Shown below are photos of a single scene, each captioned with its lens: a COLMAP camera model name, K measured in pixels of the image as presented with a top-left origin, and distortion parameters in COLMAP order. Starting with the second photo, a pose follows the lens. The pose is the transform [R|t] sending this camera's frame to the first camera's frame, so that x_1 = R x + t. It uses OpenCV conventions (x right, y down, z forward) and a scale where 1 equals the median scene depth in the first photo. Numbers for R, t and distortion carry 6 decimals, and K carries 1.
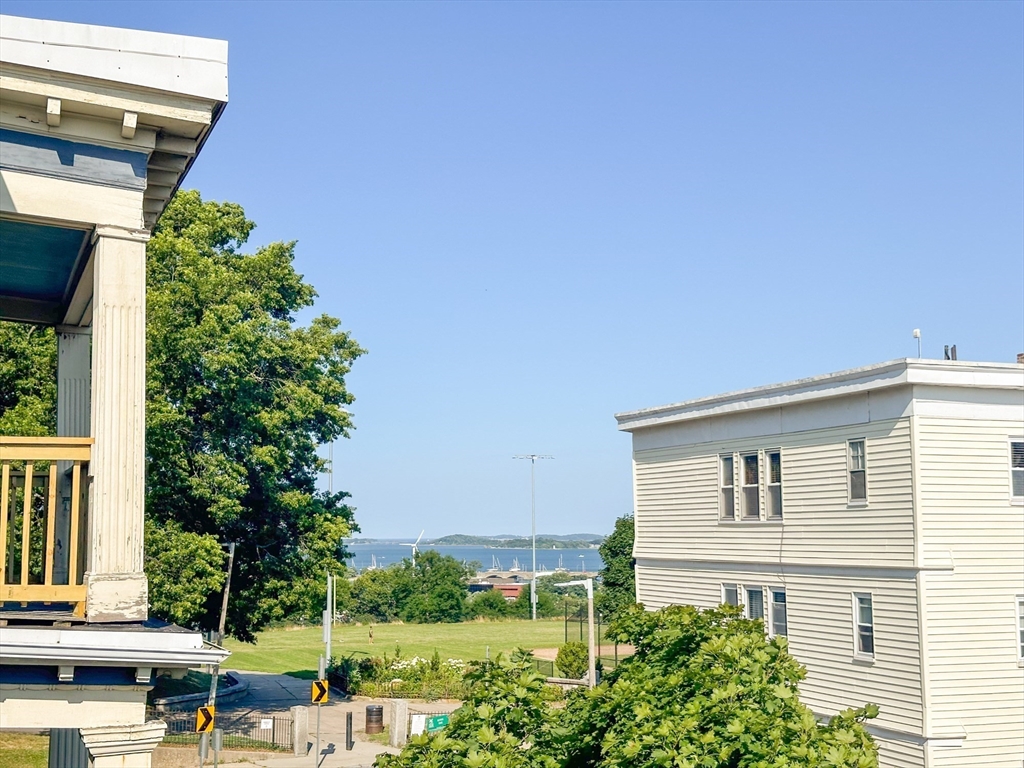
lens RADIAL K [[1437.7, 0, 512.0], [0, 1437.7, 384.0], [0, 0, 1]] dist [0.110281, -0.032295]
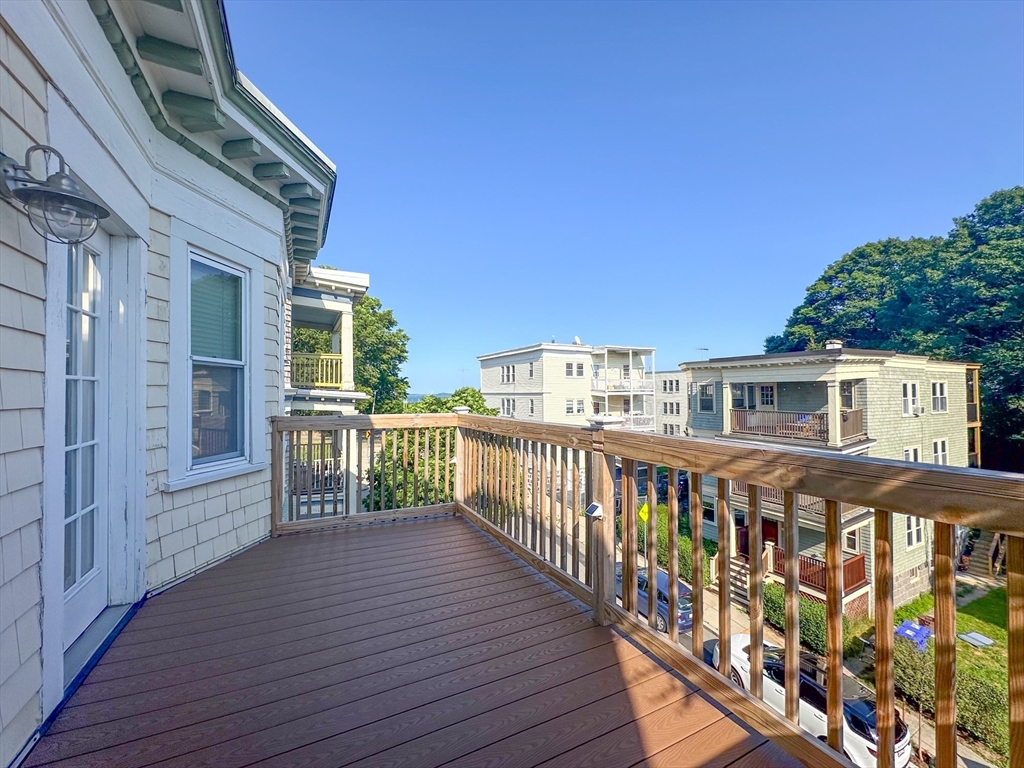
lens RADIAL K [[411.0, 0, 508.2], [0, 411.0, 382.8], [0, 0, 1]] dist [0.000065, 0.000322]
pose [[0.992967, 0.003268, 0.118348, 0.032472], [-0.012681, 0.996804, 0.078867, 0.004783], [-0.117712, -0.079814, 0.989835, -0.138967]]
